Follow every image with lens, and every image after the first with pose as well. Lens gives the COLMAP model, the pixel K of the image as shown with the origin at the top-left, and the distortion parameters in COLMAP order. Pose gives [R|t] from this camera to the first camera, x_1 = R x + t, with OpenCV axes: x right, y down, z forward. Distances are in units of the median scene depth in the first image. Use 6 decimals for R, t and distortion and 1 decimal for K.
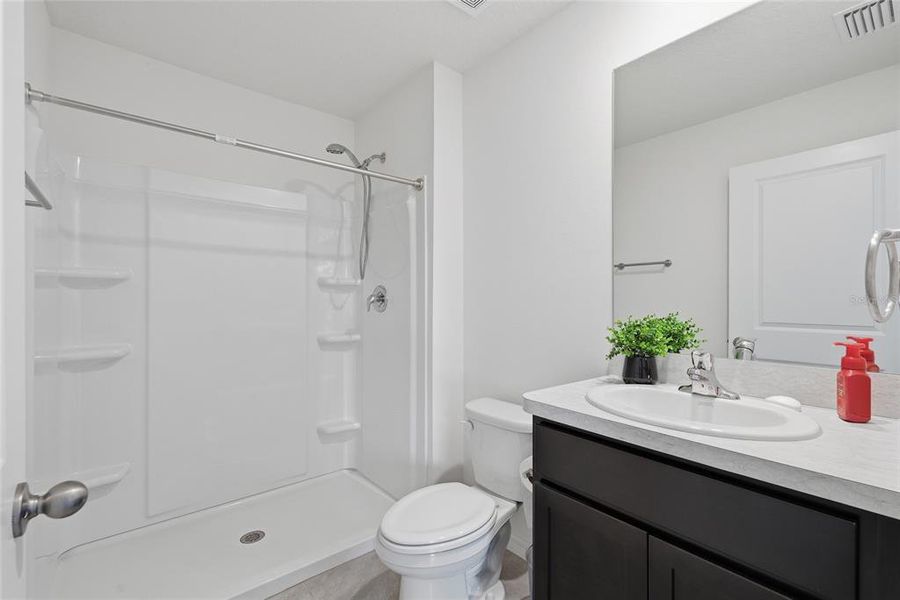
lens RADIAL K [[406.2, 0, 453.5], [0, 406.2, 295.6], [0, 0, 1]] dist [0.009880, -0.000450]
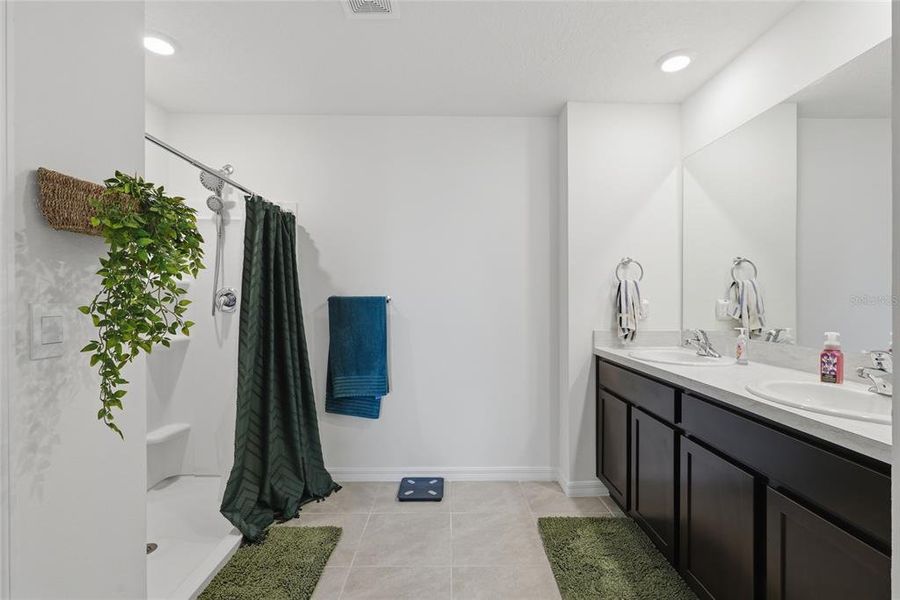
lens RADIAL K [[406.2, 0, 447.7], [0, 406.2, 300.2], [0, 0, 1]] dist [0.009880, -0.000450]
pose [[0.771834, 0.001895, -0.635821, 0.726292], [-0.000624, 0.999997, 0.002224, 0.005455], [0.635823, -0.001320, 0.771834, -0.861469]]
